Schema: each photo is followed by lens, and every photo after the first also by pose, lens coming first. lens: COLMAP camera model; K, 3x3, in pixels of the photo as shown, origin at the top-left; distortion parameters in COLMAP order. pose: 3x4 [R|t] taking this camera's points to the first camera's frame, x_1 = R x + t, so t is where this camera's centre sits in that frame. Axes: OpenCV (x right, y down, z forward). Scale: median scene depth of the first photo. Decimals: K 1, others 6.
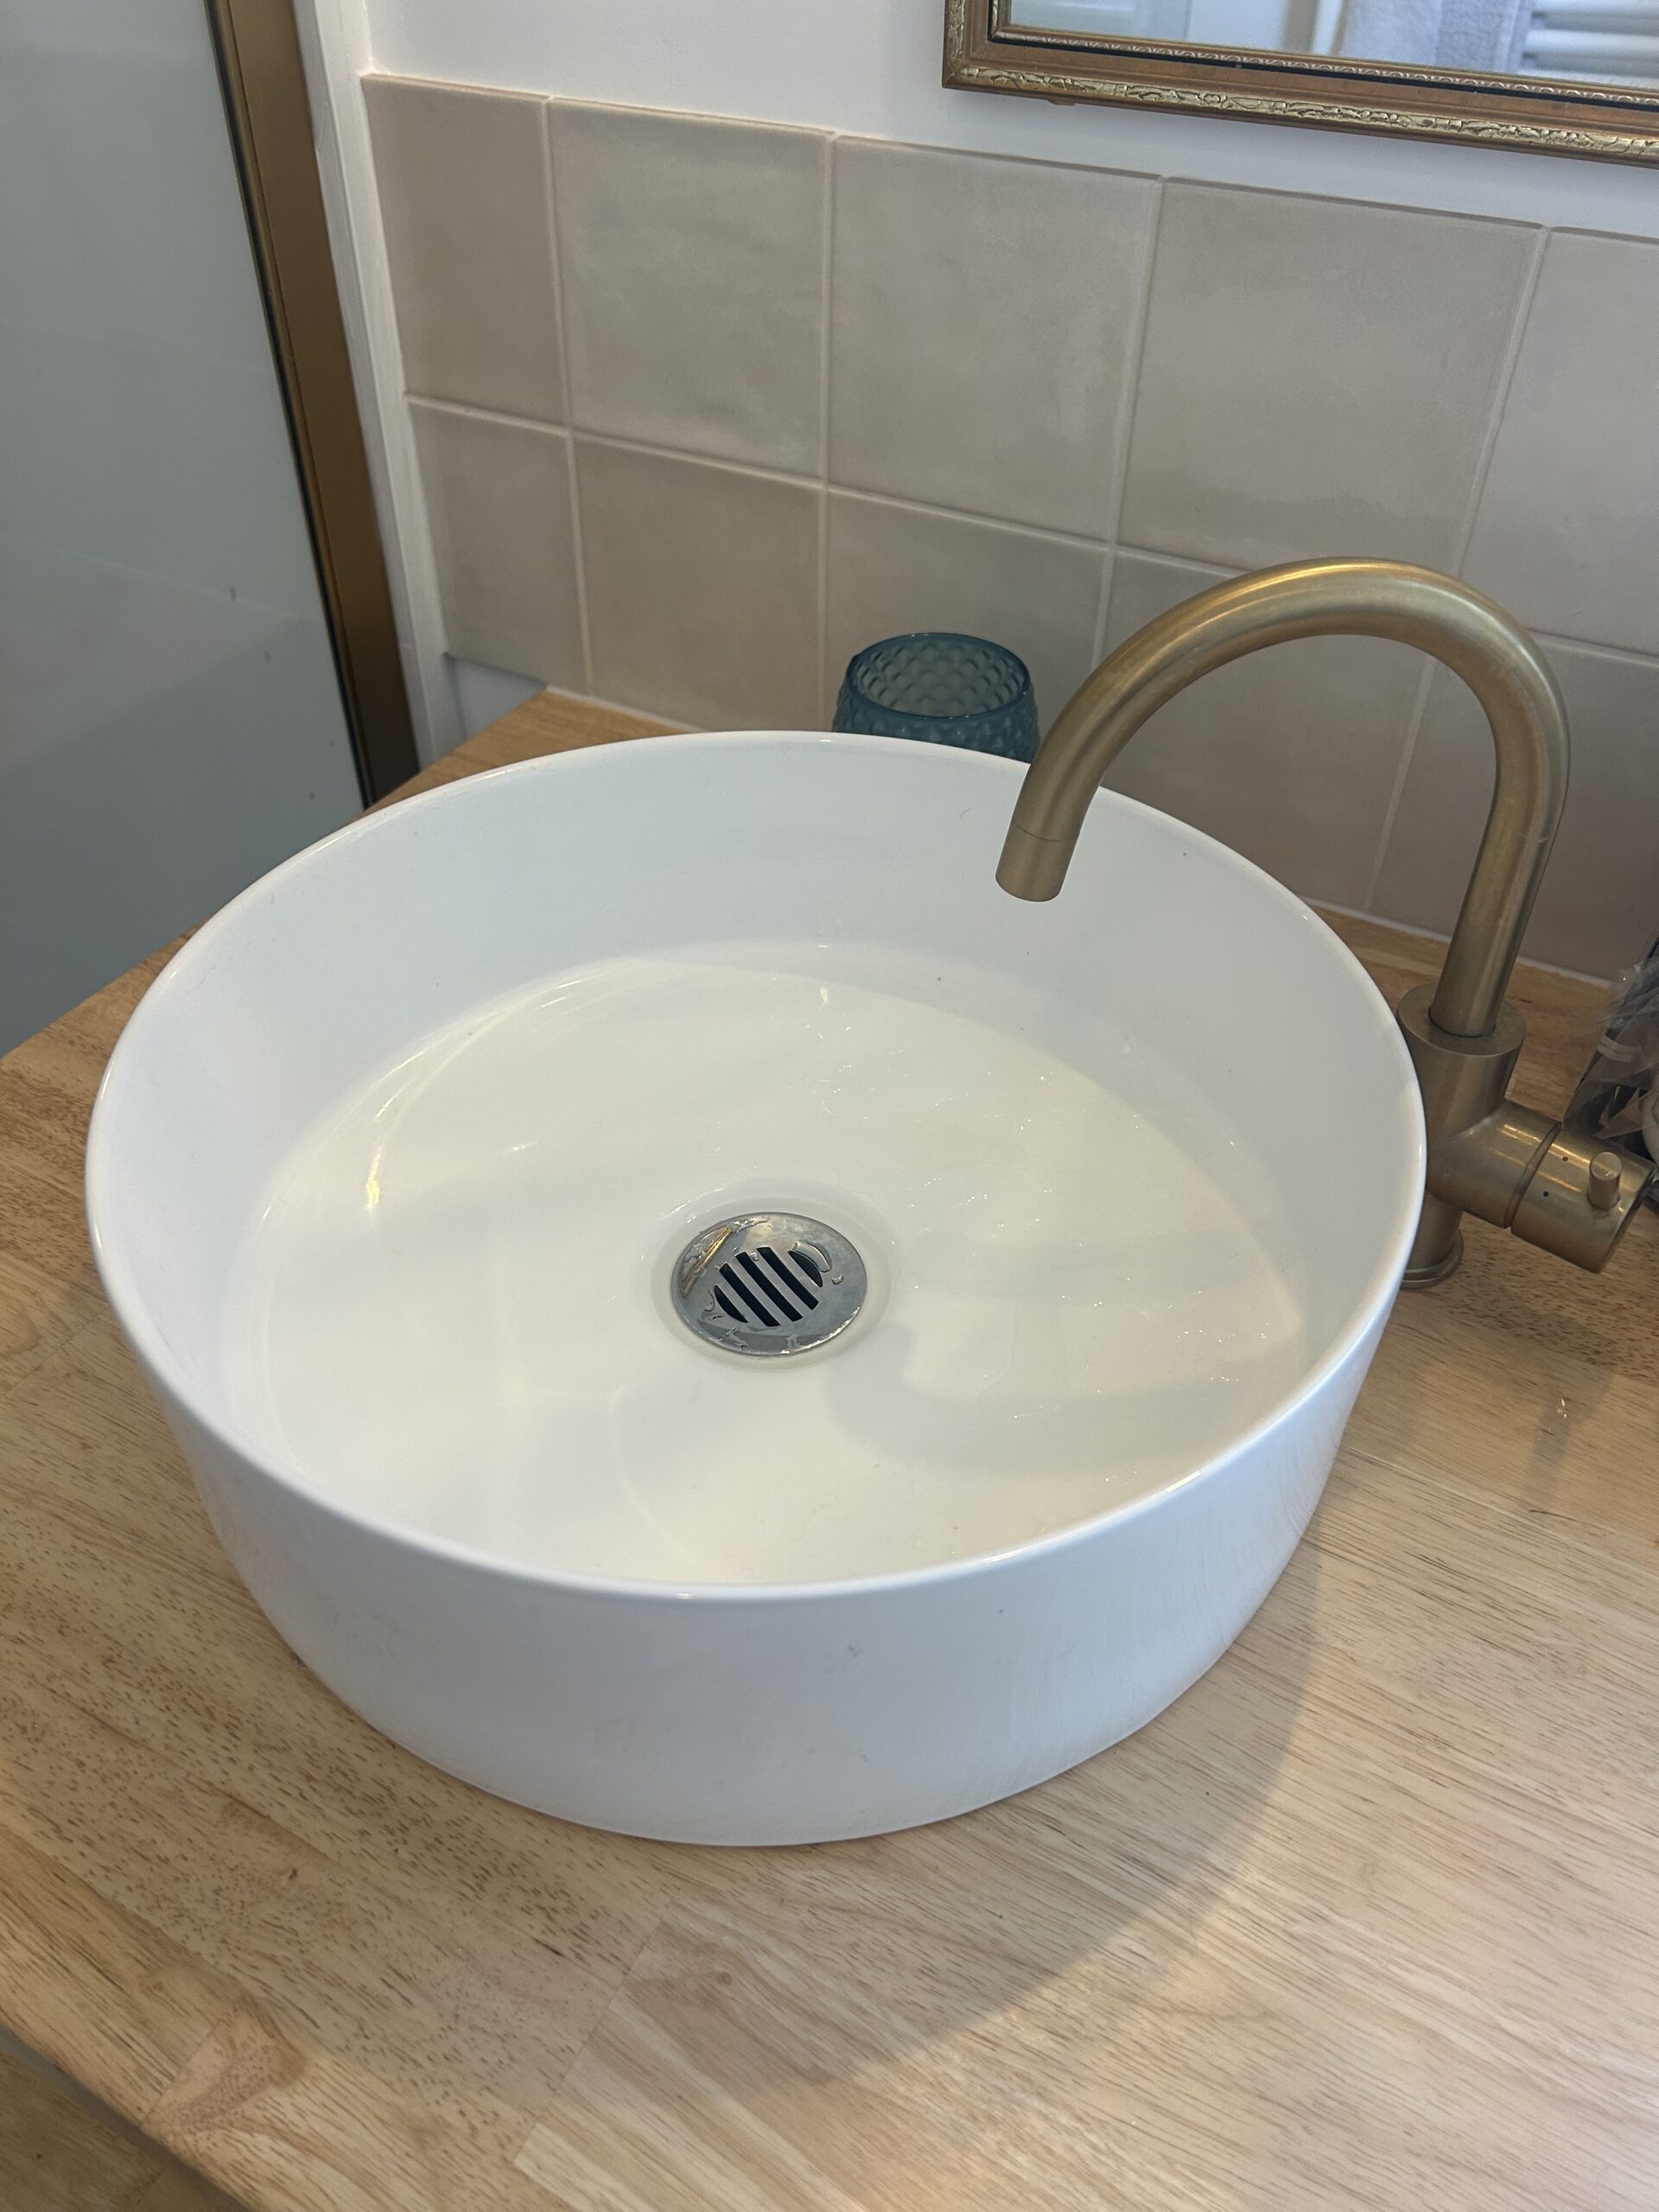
lens RADIAL K [[1698.2, 0, 824.7], [0, 1698.2, 1128.5], [0, 0, 1]] dist [0.050855, -0.067921]
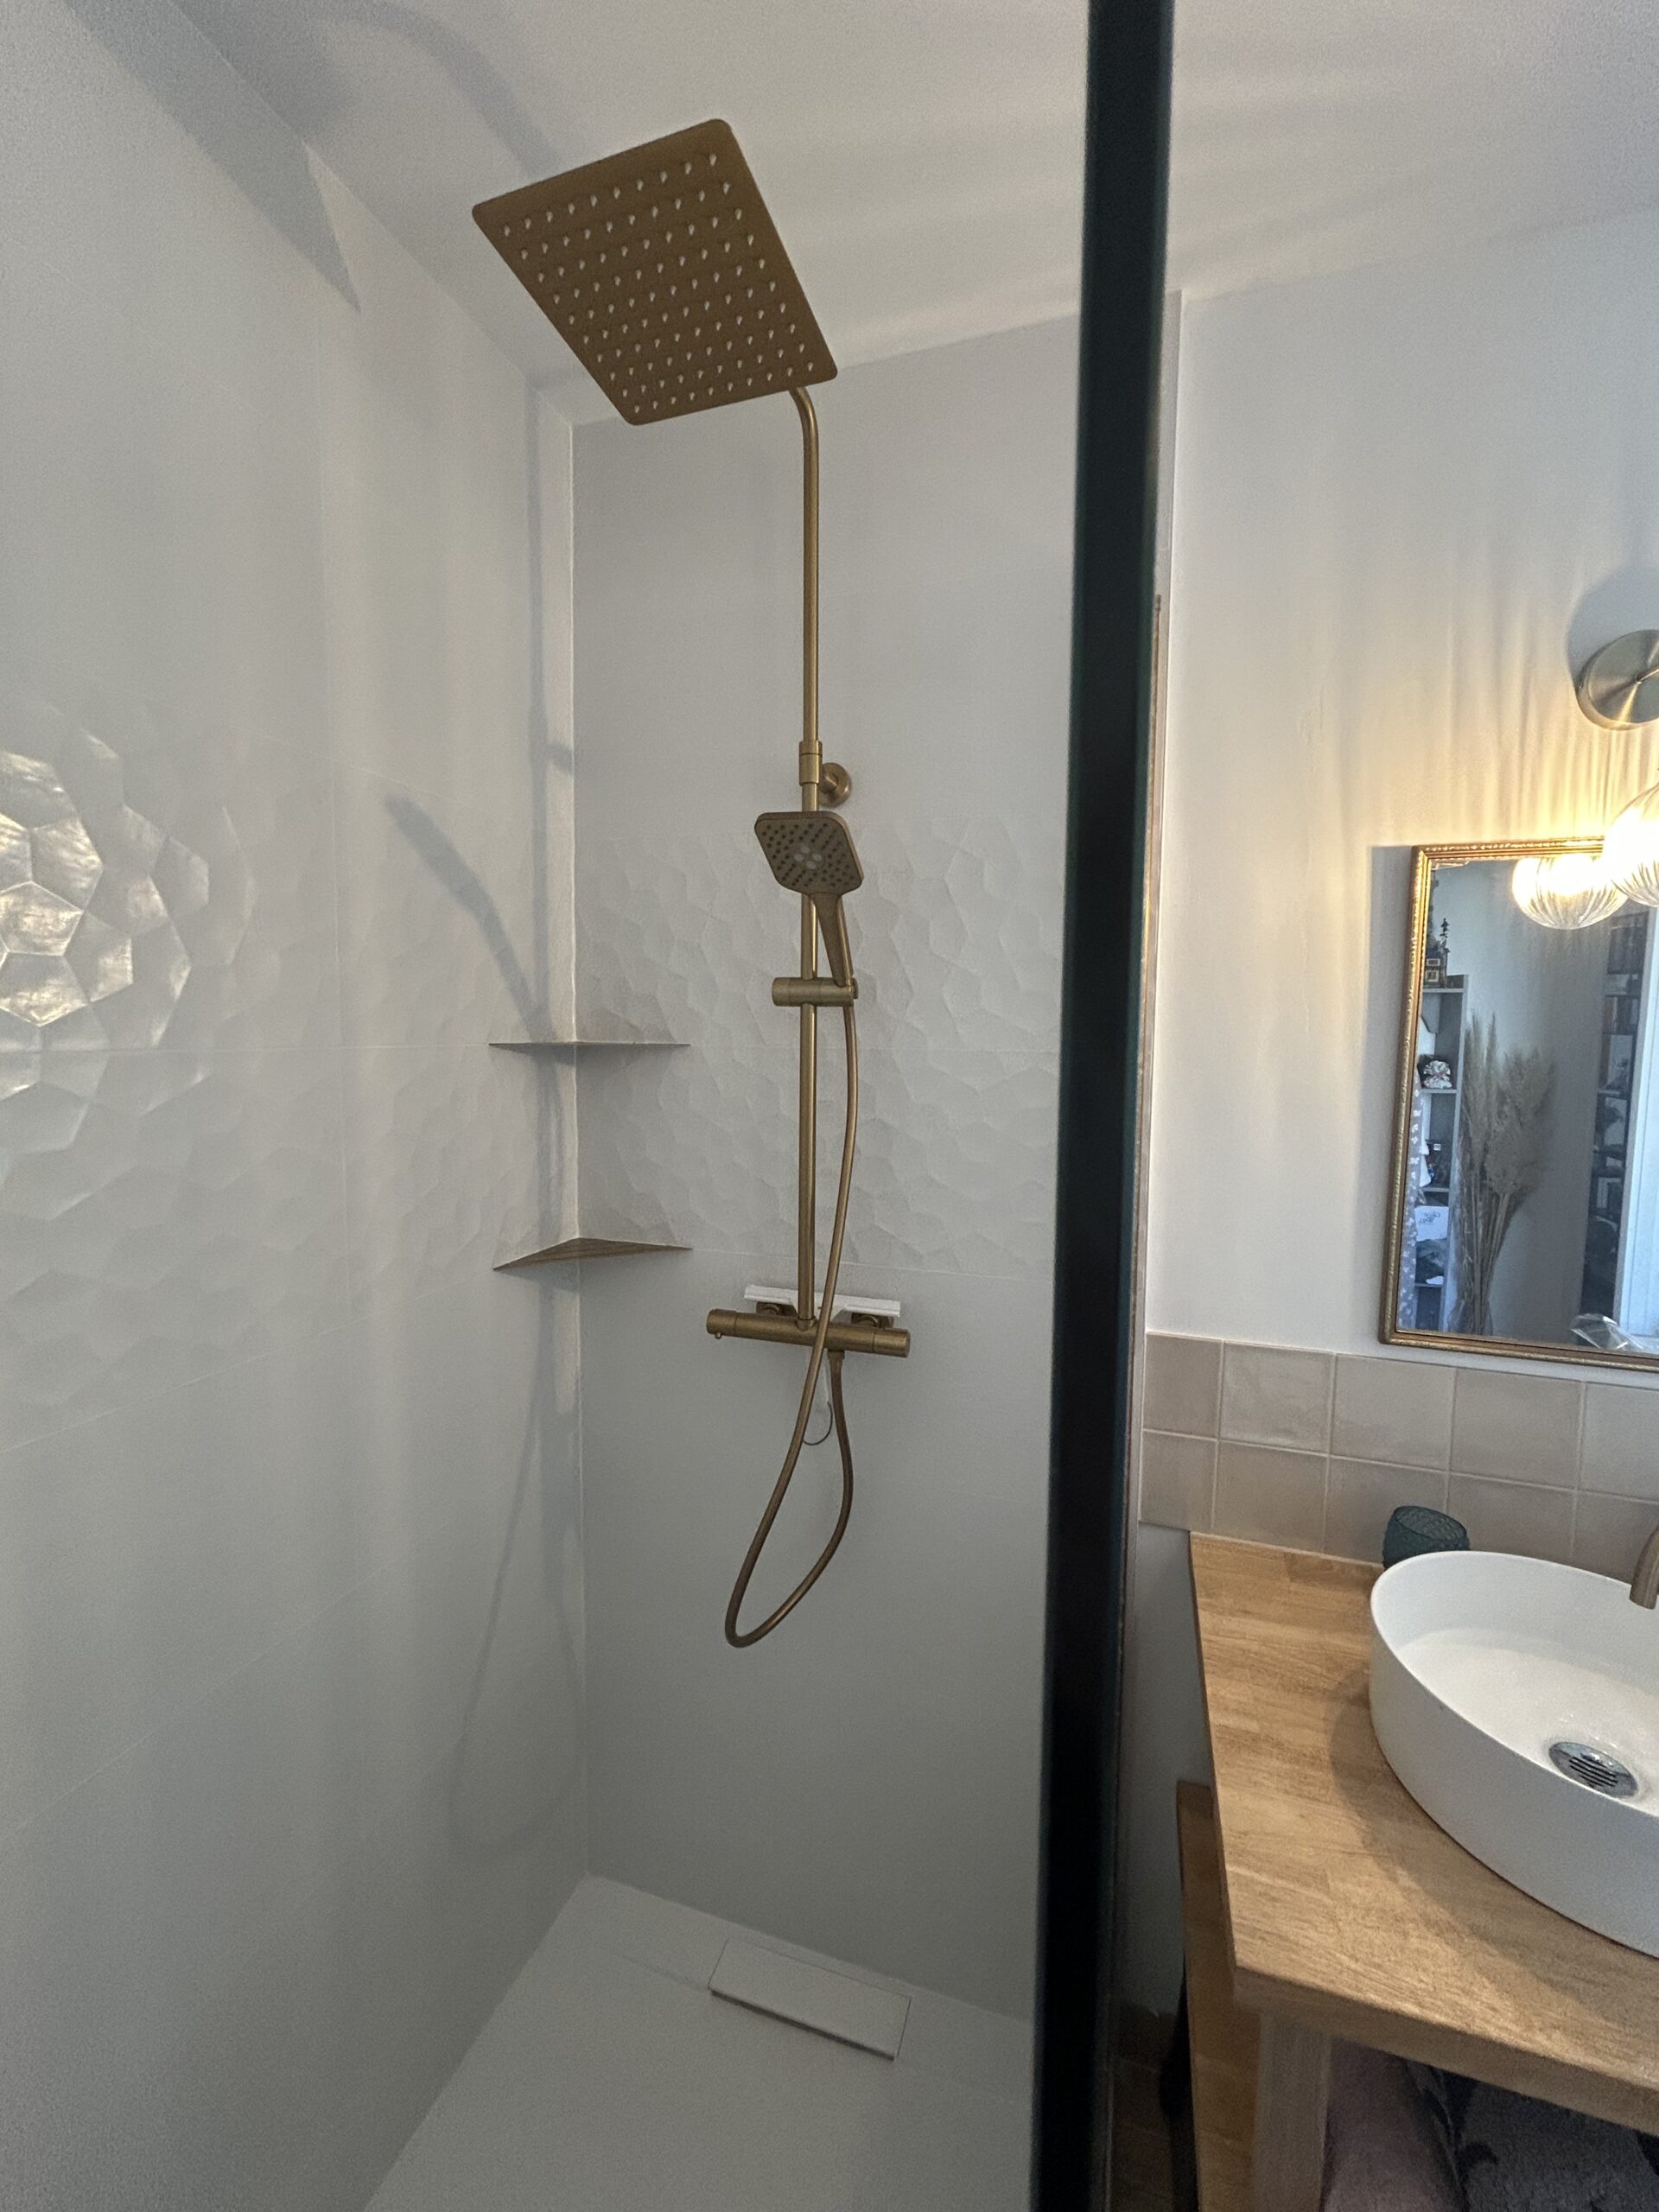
lens RADIAL K [[909.9, 0, 825.8], [0, 909.9, 1100.5], [0, 0, 1]] dist [-0.007225, -0.000240]
pose [[0.980796, -0.007134, 0.194905, -1.969048], [0.119735, 0.810871, -0.572845, -0.135712], [-0.153956, 0.585181, 0.796154, -0.804599]]
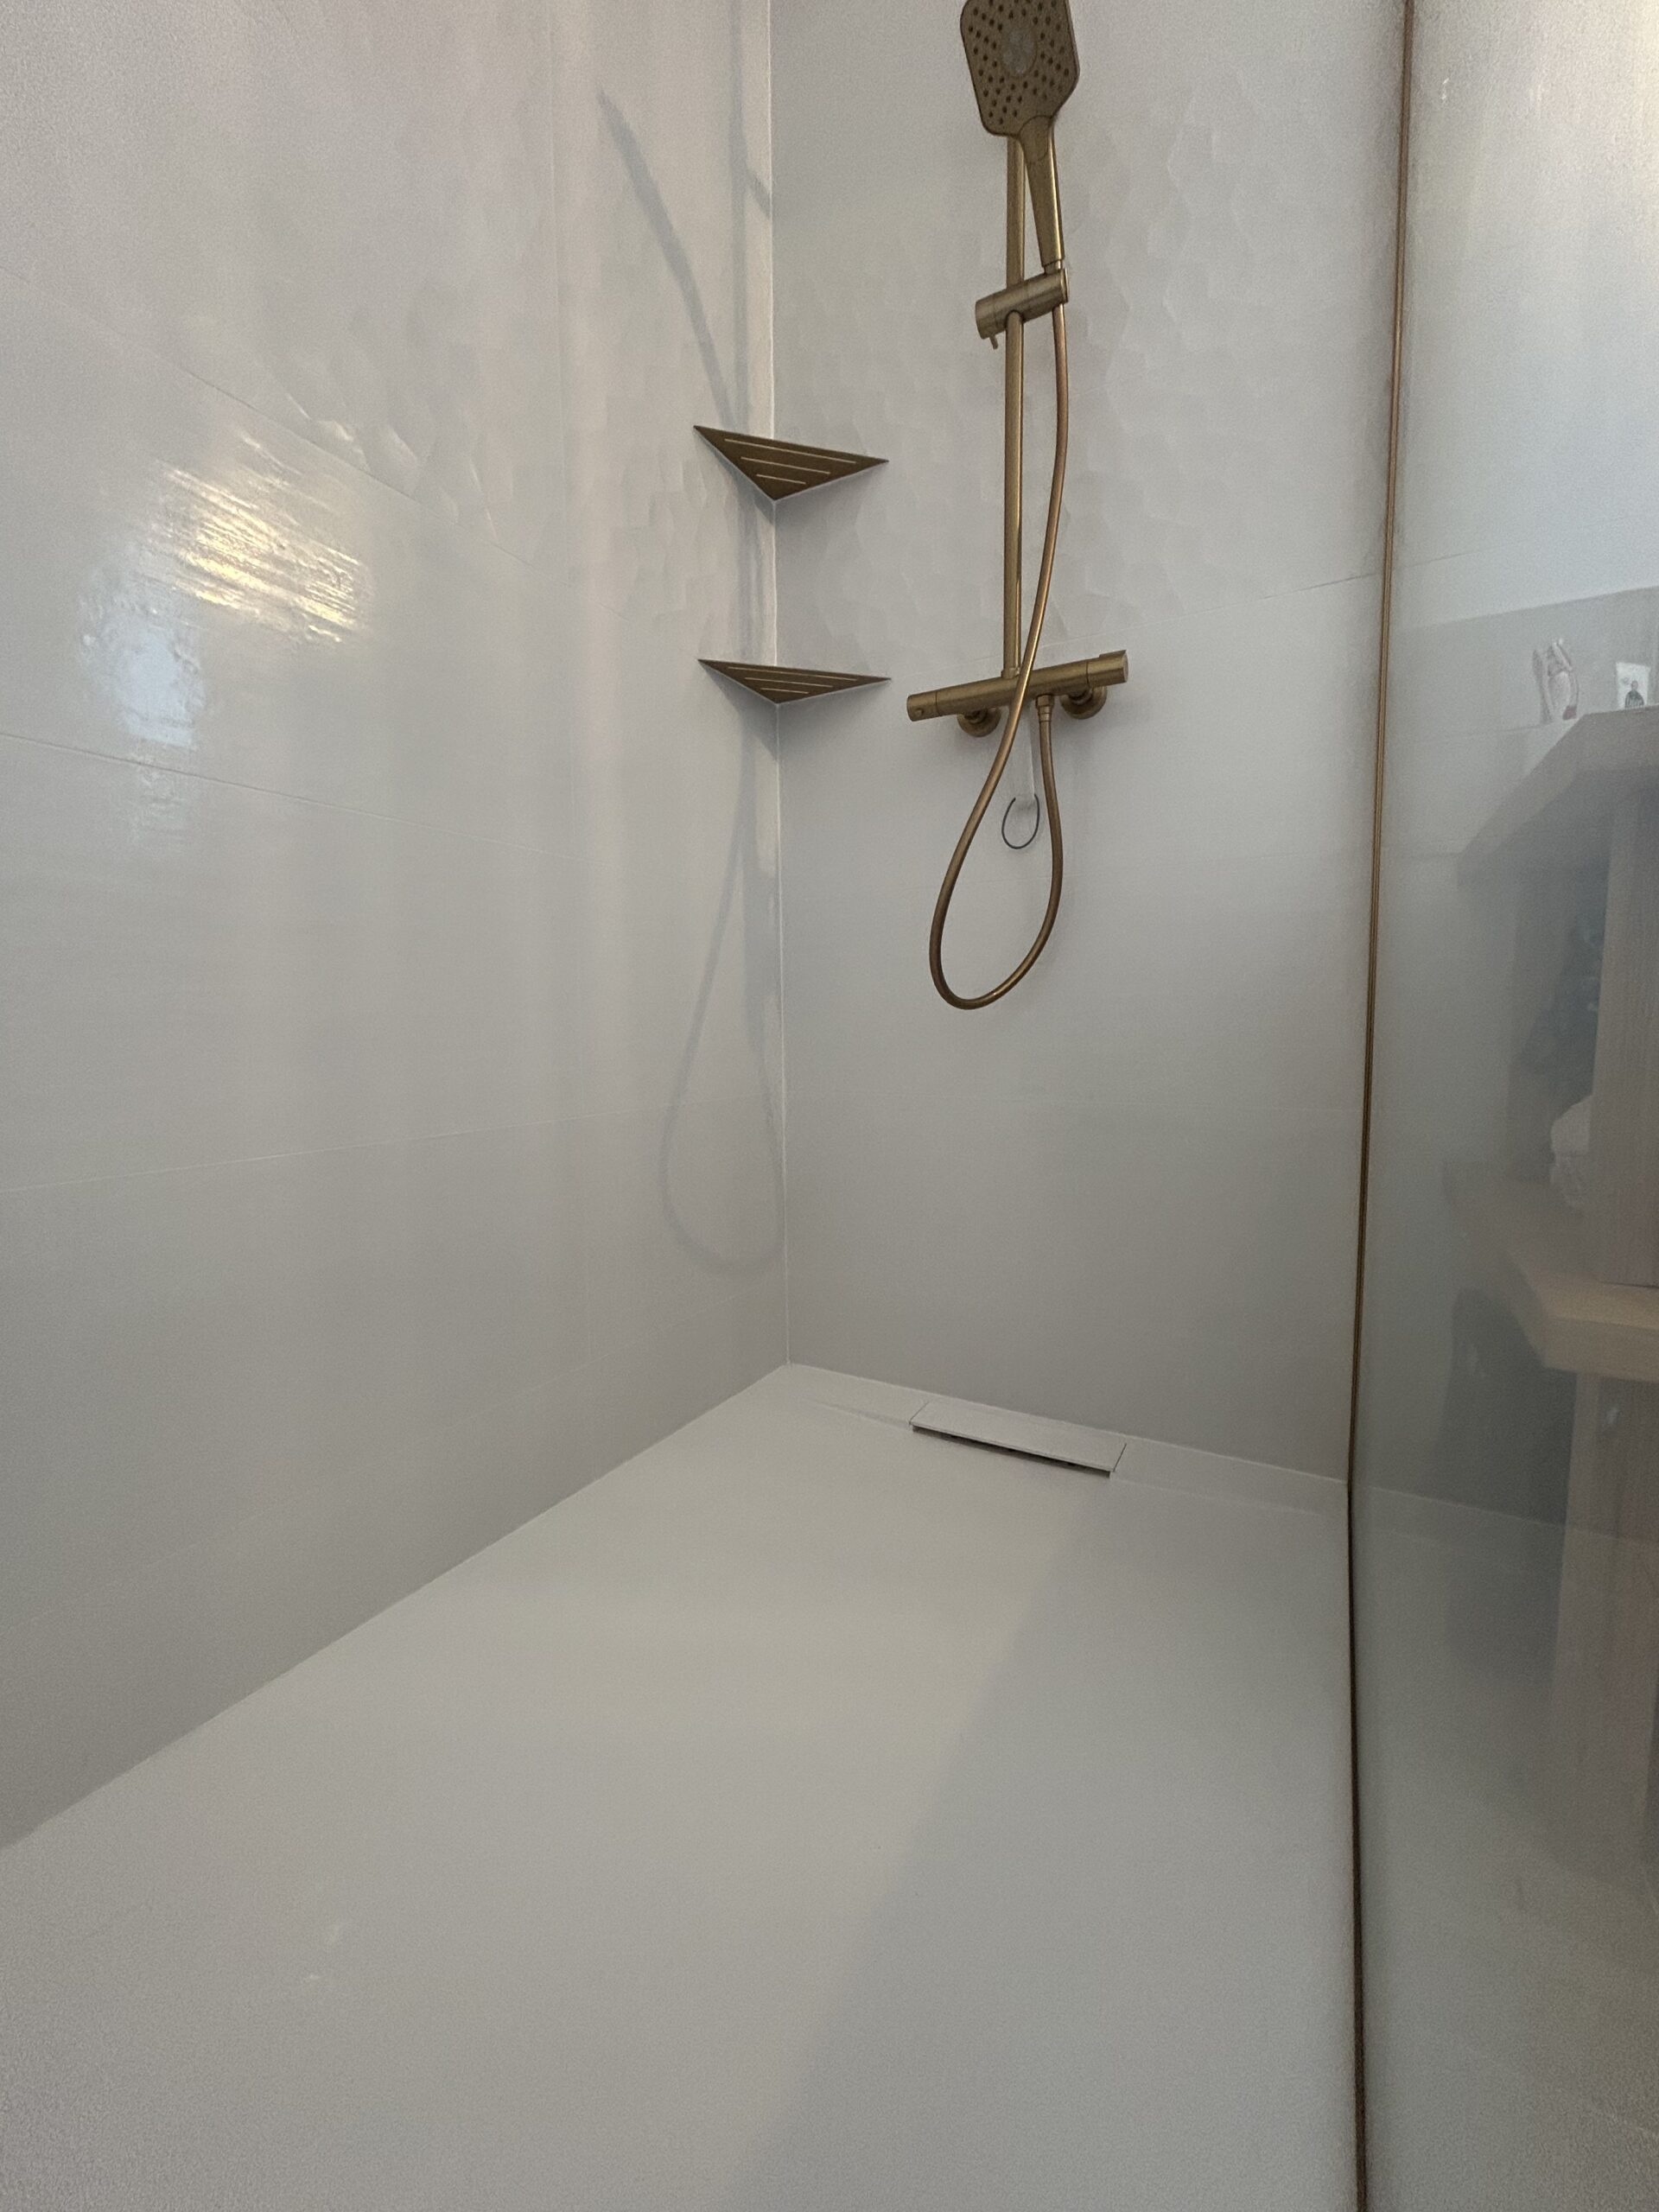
lens RADIAL K [[889.7, 0, 841.3], [0, 889.7, 1103.5], [0, 0, 1]] dist [-0.000799, -0.000168]
pose [[0.999937, -0.010327, 0.004451, -2.010840], [0.010990, 0.813484, -0.581484, 1.370905], [0.002385, 0.581496, 0.813546, 0.487736]]
